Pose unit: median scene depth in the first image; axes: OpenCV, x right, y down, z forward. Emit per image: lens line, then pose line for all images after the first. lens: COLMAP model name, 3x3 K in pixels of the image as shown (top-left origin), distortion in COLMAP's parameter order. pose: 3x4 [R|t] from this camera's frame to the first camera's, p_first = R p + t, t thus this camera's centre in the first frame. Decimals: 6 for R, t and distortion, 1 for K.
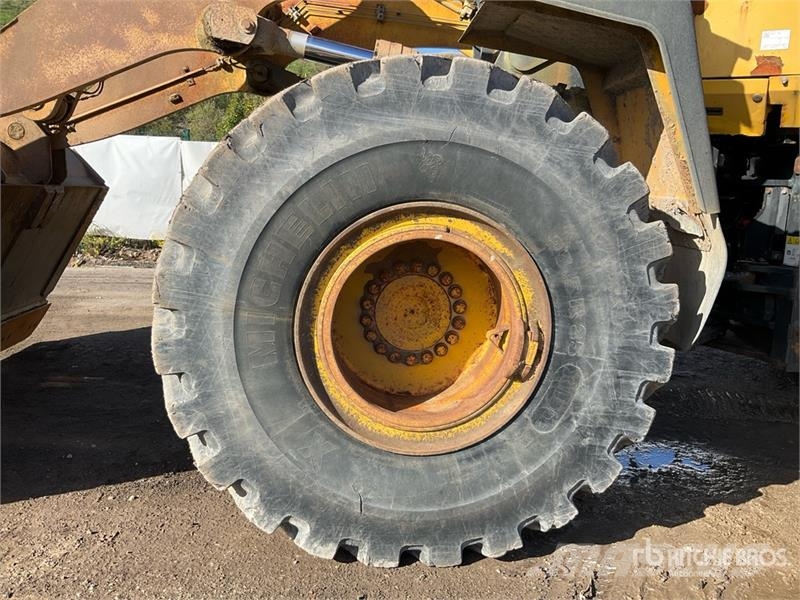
lens RADIAL K [[652.0, 0, 395.9], [0, 652.0, 300.8], [0, 0, 1]] dist [0.118912, -0.233180]
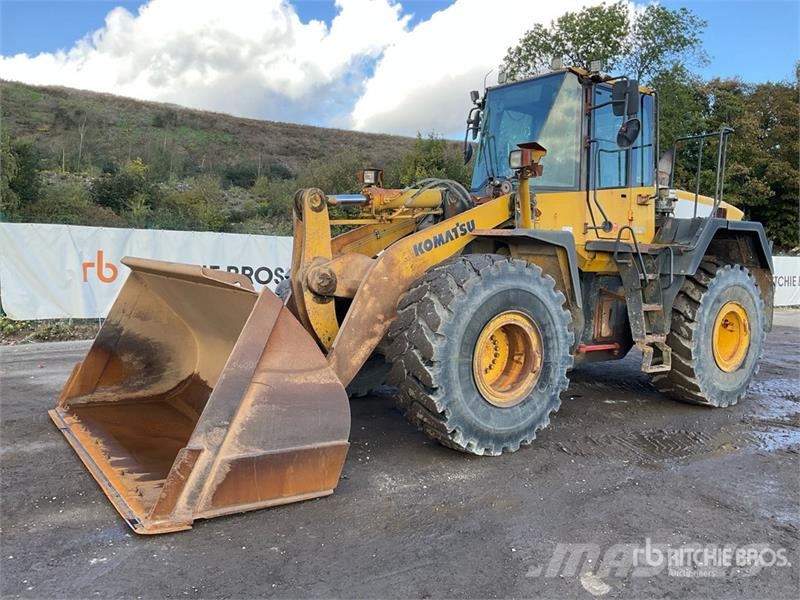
lens RADIAL K [[652.0, 0, 395.9], [0, 652.0, 300.8], [0, 0, 1]] dist [0.118912, -0.233180]
pose [[0.869345, -0.071877, 0.488951, -1.625936], [0.093640, 0.995402, -0.020164, -0.175317], [-0.485254, 0.063315, 0.872078, -1.088930]]
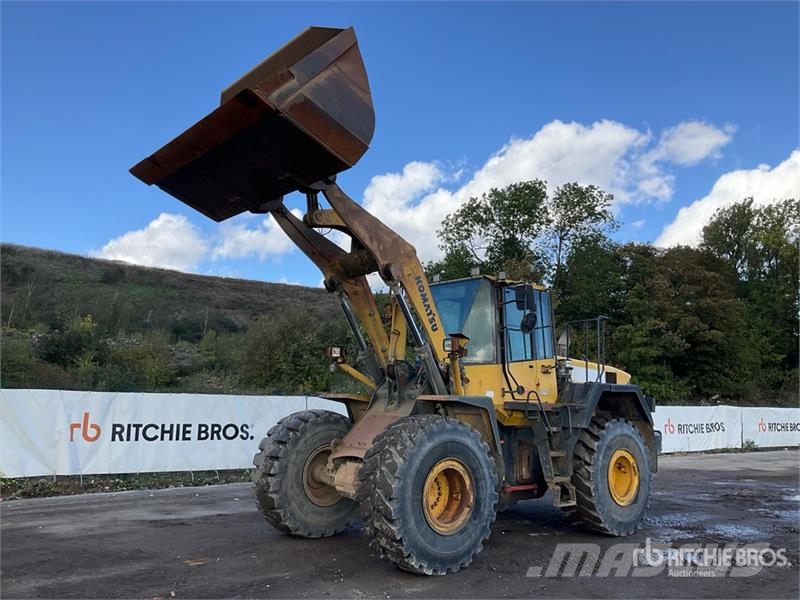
lens RADIAL K [[652.0, 0, 395.9], [0, 652.0, 300.8], [0, 0, 1]] dist [0.118912, -0.233180]
pose [[0.823204, 0.039462, 0.566373, -2.205123], [0.114591, 0.965502, -0.233826, -0.168271], [-0.556061, 0.257388, 0.790283, -1.860759]]
